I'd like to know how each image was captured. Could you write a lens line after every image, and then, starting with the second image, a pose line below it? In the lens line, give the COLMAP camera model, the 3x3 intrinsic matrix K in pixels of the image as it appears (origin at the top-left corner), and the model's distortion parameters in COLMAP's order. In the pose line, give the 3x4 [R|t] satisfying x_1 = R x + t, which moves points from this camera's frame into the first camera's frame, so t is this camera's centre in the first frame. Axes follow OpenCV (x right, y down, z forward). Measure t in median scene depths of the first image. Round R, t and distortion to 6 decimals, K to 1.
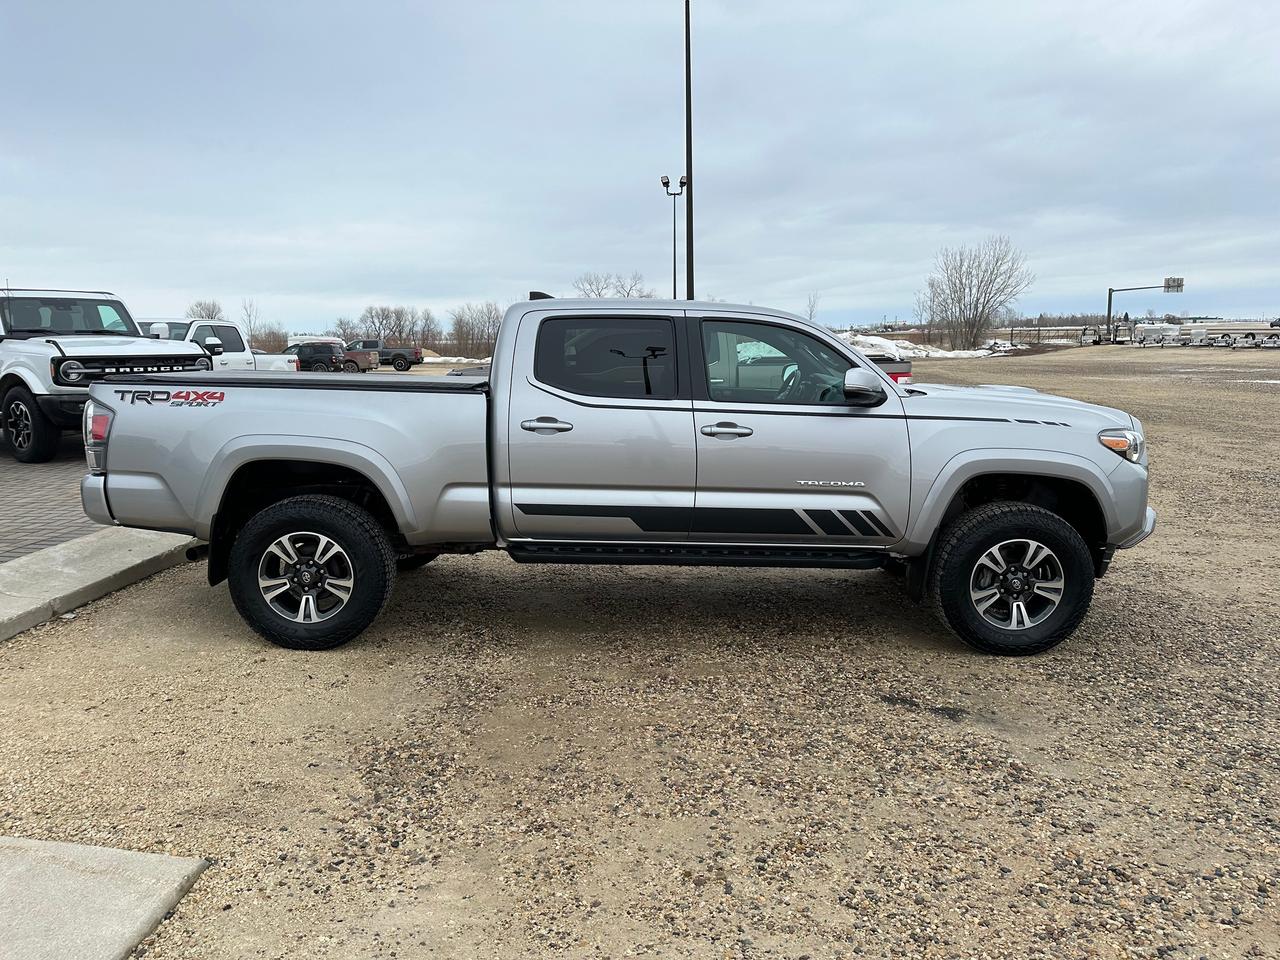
lens RADIAL K [[914.7, 0, 634.6], [0, 914.7, 477.7], [0, 0, 1]] dist [0.070978, -0.098360]
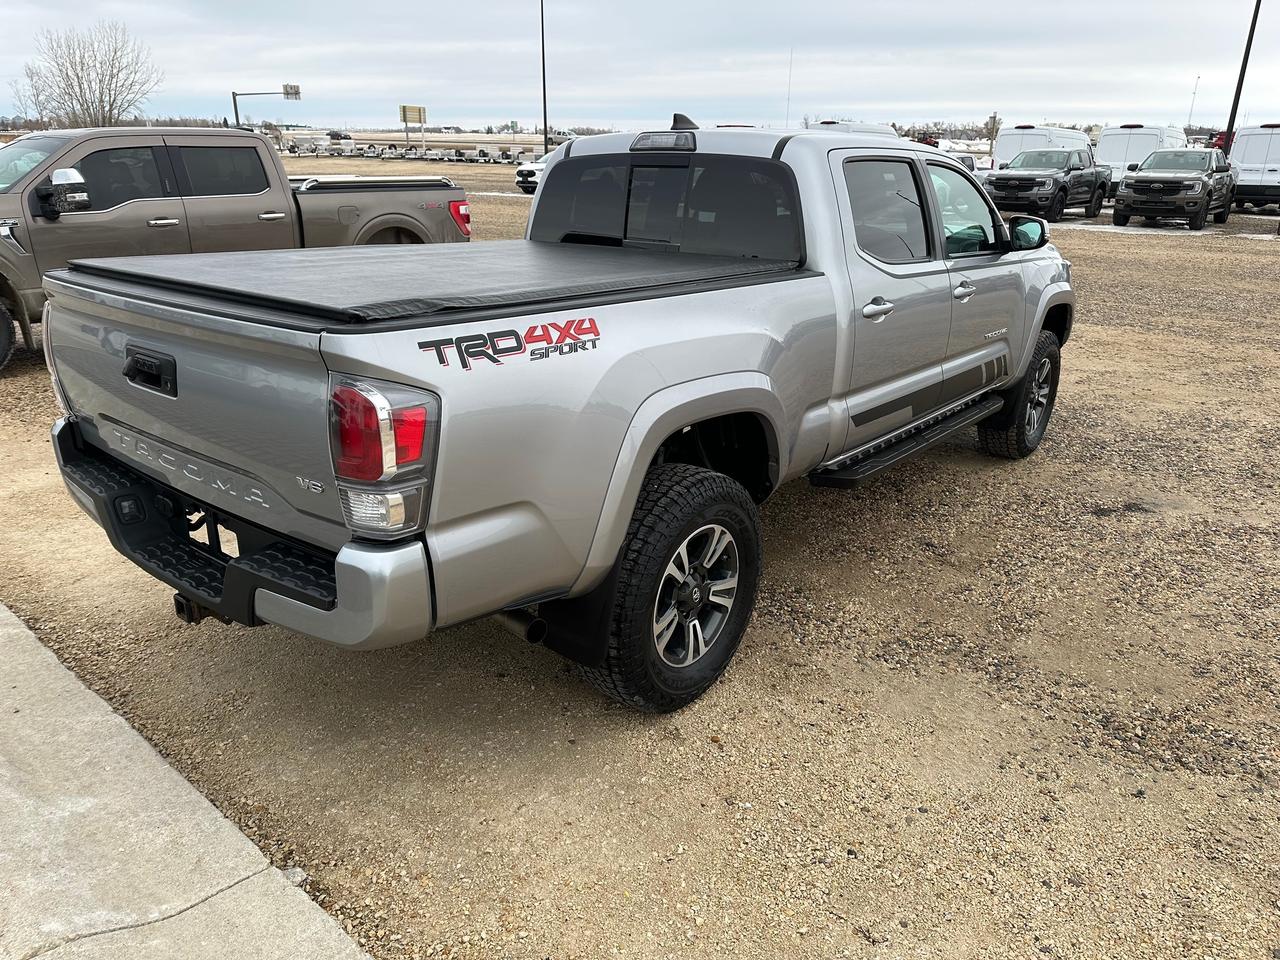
lens RADIAL K [[914.7, 0, 634.6], [0, 914.7, 477.7], [0, 0, 1]] dist [0.070978, -0.098360]
pose [[0.623042, -0.252674, 0.740253, -0.825165], [0.102594, 0.964609, 0.242905, -0.126703], [-0.775431, -0.075394, 0.626915, 0.645247]]
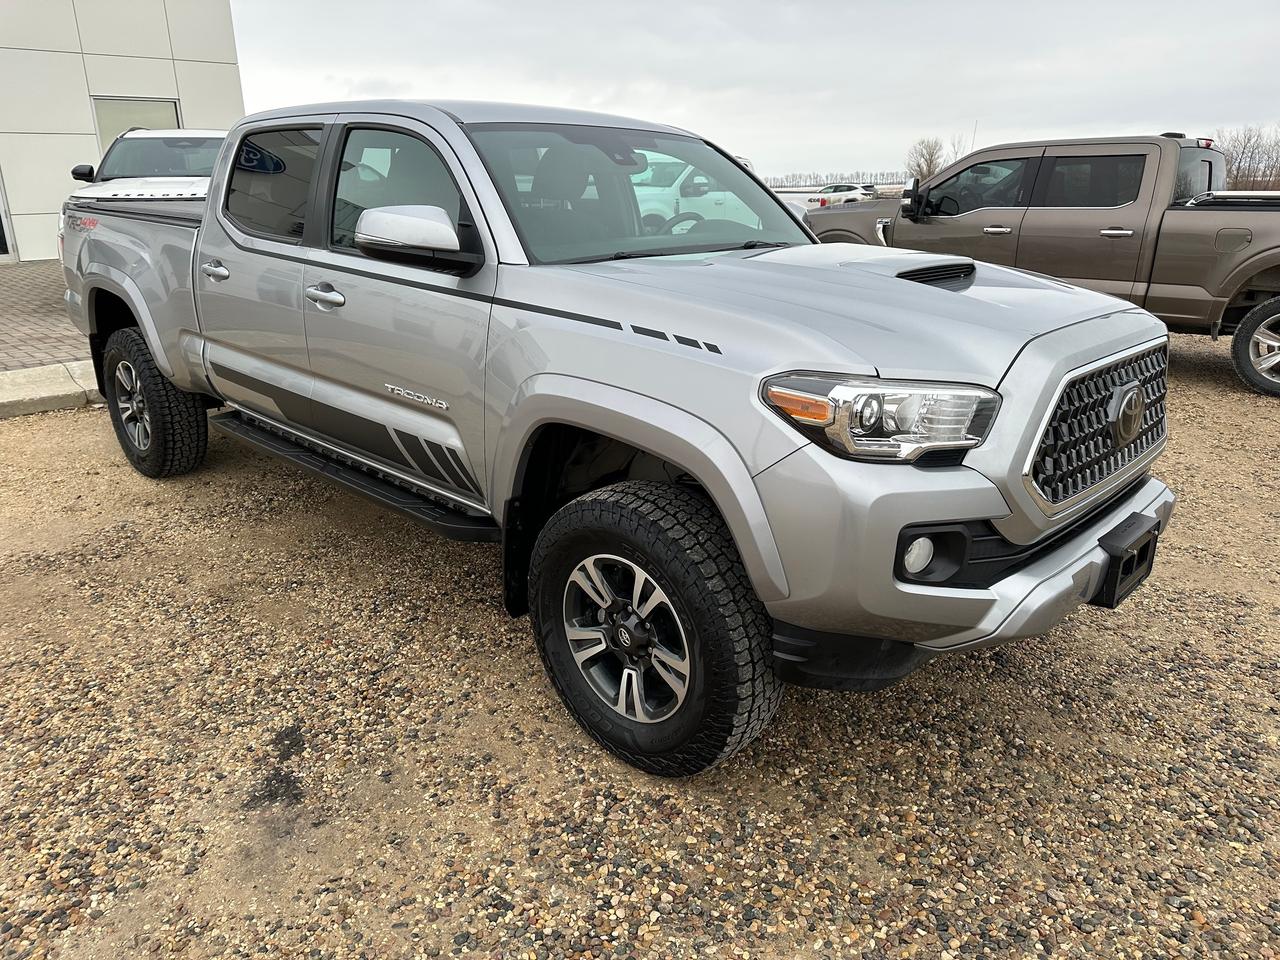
lens RADIAL K [[873.5, 0, 637.8], [0, 873.5, 516.6], [0, 0, 1]] dist [0.000581, 0.002627]
pose [[0.724456, 0.243019, -0.645063, 0.731966], [-0.097350, 0.962484, 0.253272, -0.079888], [0.682413, -0.120688, 0.720935, 0.657641]]
